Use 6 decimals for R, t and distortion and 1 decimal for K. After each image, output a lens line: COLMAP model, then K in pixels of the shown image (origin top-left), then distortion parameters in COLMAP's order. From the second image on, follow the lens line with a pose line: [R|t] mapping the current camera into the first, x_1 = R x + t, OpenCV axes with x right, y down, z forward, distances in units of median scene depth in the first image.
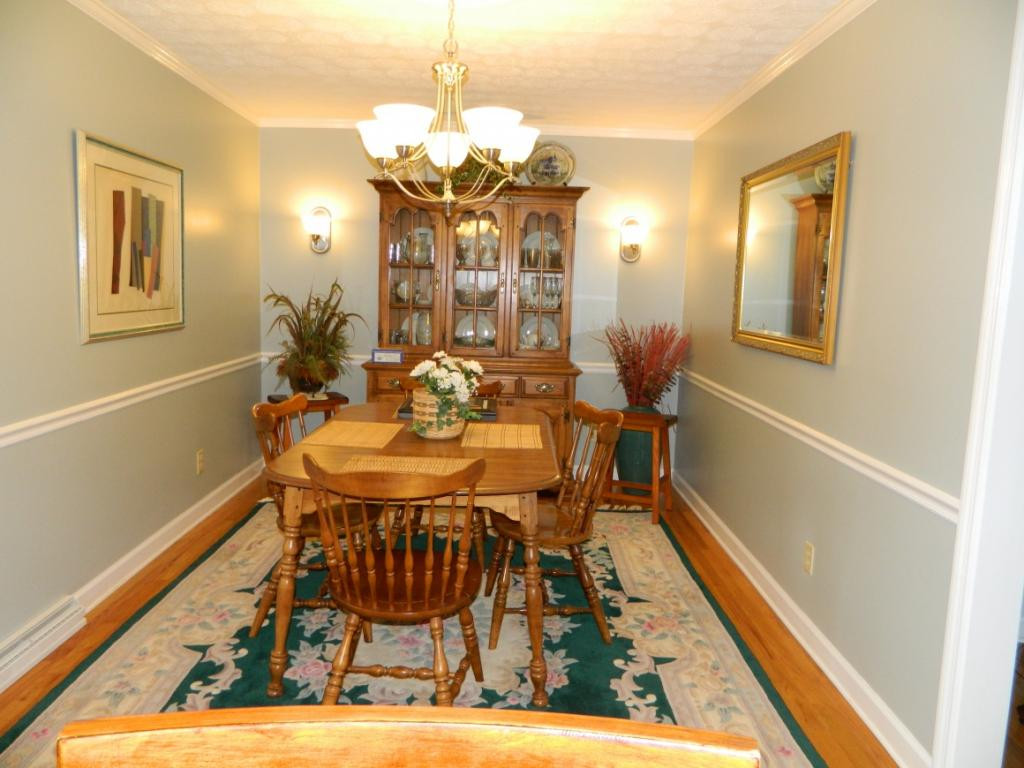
lens RADIAL K [[752.0, 0, 506.5], [0, 752.0, 380.5], [0, 0, 1]] dist [-0.009202, -0.002861]
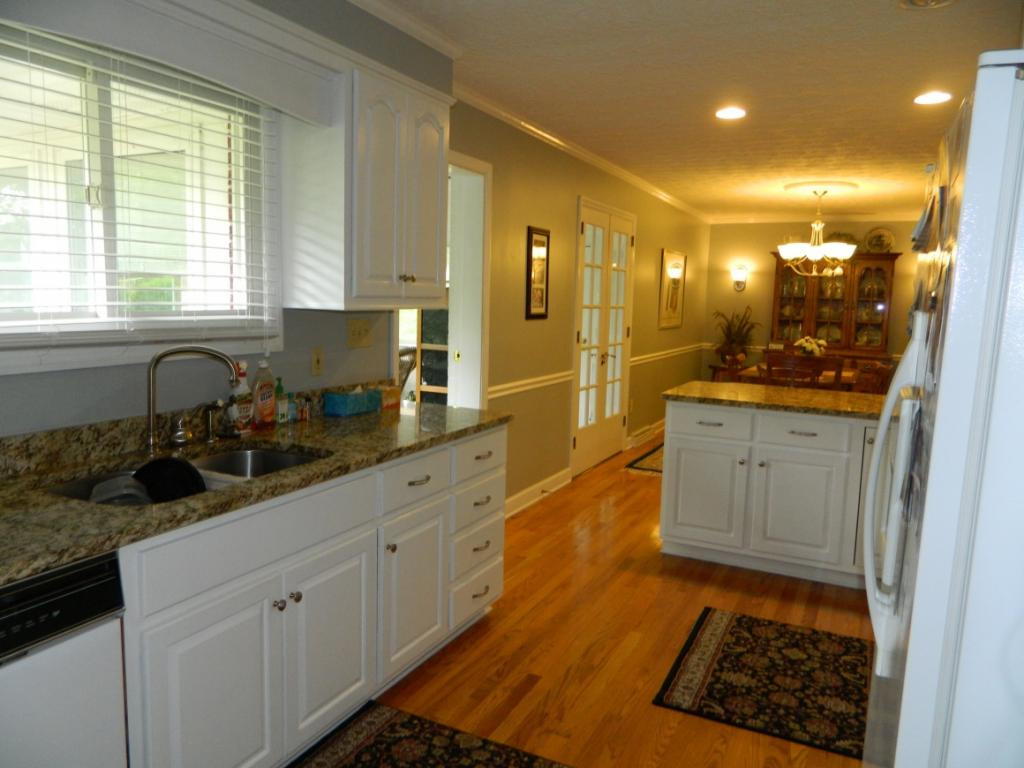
lens RADIAL K [[752.0, 0, 508.5], [0, 752.0, 375.3], [0, 0, 1]] dist [-0.009202, -0.002861]
pose [[0.894185, 0.048827, -0.445027, 0.078827], [-0.064109, 0.997755, -0.019342, 0.117957], [0.443084, 0.045825, 0.895308, -0.944364]]
